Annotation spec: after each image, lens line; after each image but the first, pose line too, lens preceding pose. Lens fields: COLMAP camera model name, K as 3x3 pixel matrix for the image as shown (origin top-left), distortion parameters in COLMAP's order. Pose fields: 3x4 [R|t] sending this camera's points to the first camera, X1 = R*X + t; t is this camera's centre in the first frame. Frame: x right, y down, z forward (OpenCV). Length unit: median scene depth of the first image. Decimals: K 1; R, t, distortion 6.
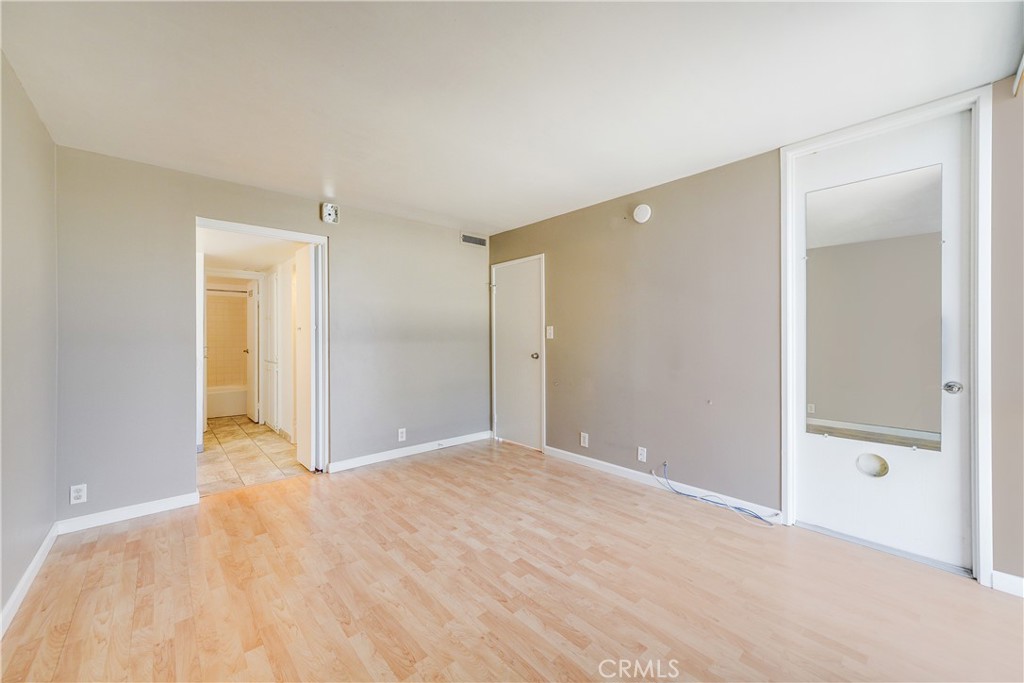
lens RADIAL K [[400.5, 0, 514.0], [0, 400.5, 337.7], [0, 0, 1]] dist [-0.004054, 0.000034]
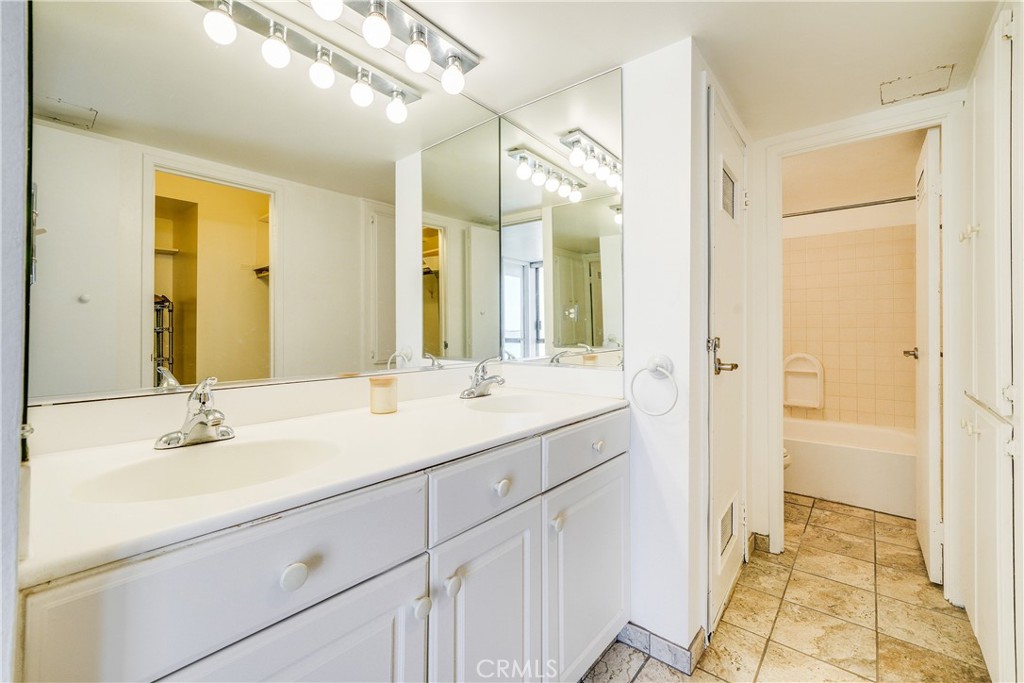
lens RADIAL K [[435.9, 0, 510.9], [0, 435.9, 331.0], [0, 0, 1]] dist [-0.001839, 0.001692]
pose [[0.151339, 0.003634, -0.988475, -0.601542], [-0.003444, 0.999989, 0.003149, 0.022819], [0.988476, 0.002927, 0.151349, 1.045399]]
